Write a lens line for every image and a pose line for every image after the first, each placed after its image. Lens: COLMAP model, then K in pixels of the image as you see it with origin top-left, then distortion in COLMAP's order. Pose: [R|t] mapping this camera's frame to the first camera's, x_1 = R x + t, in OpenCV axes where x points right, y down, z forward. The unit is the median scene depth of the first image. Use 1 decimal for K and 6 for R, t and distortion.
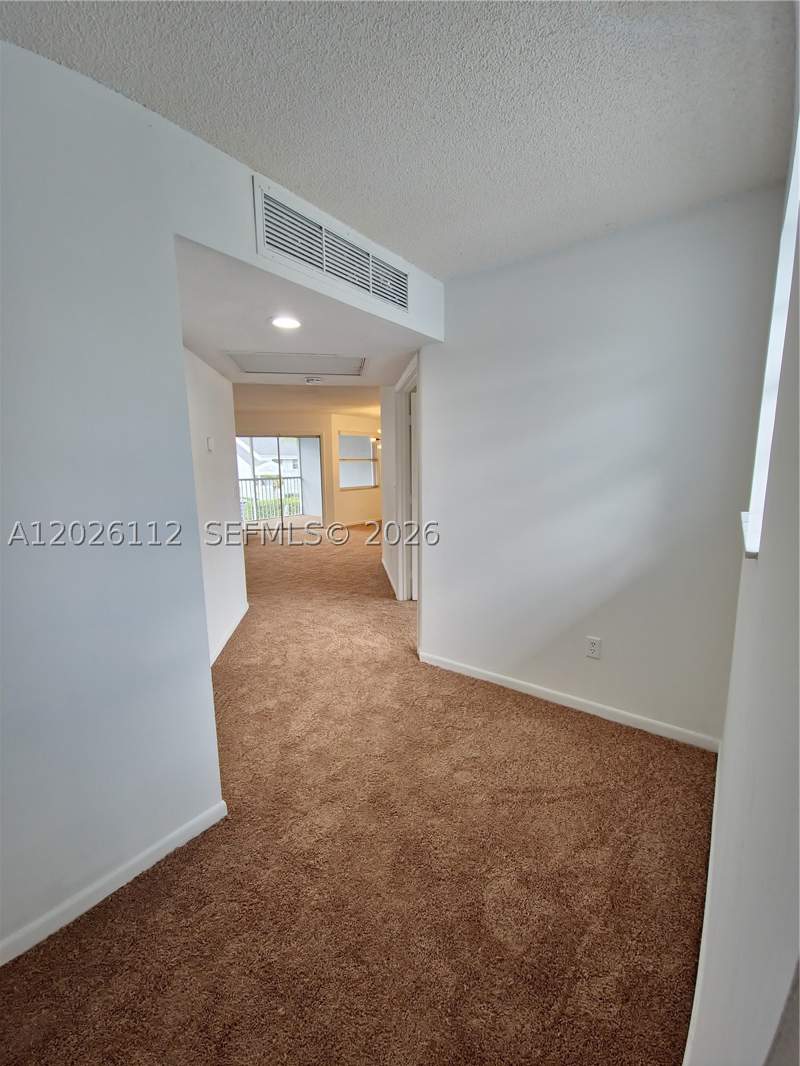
lens RADIAL K [[429.2, 0, 405.5], [0, 429.2, 528.6], [0, 0, 1]] dist [-0.000211, 0.000008]
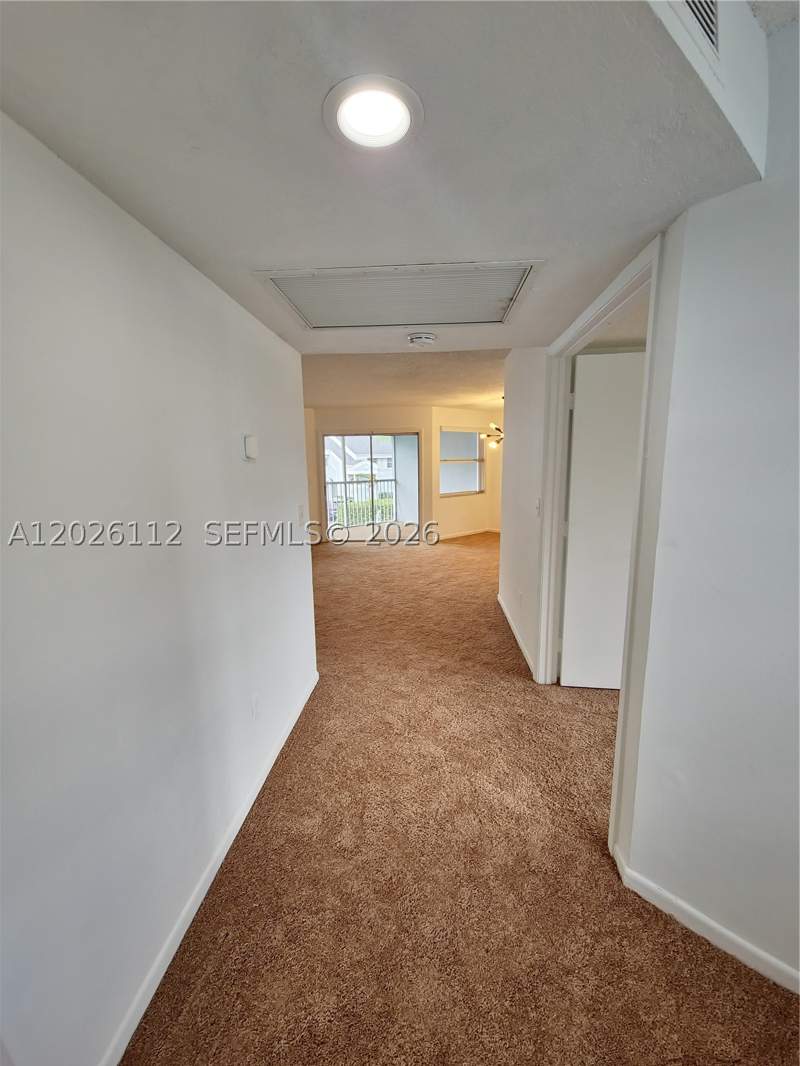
lens RADIAL K [[435.8, 0, 400.0], [0, 435.8, 533.0], [0, 0, 1]] dist [0.001029, 0.000093]
pose [[0.974780, 0.030282, -0.221102, -0.068630], [-0.027530, 0.999501, 0.015518, -0.054888], [0.221461, -0.009040, 0.975127, 0.270847]]
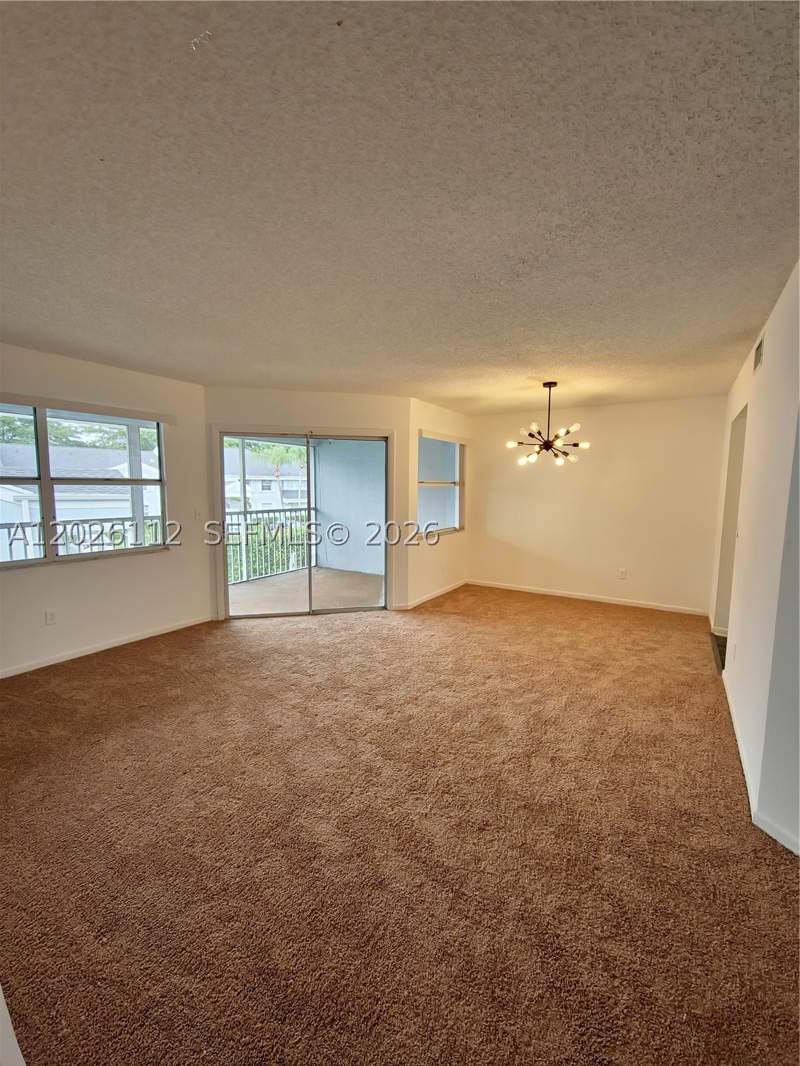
lens RADIAL K [[435.8, 0, 400.0], [0, 435.8, 533.0], [0, 0, 1]] dist [0.001029, 0.000093]
pose [[0.997645, 0.002126, 0.068562, -0.401138], [0.000706, 0.999149, -0.041248, -0.140506], [-0.068591, 0.041200, 0.996794, 0.856839]]
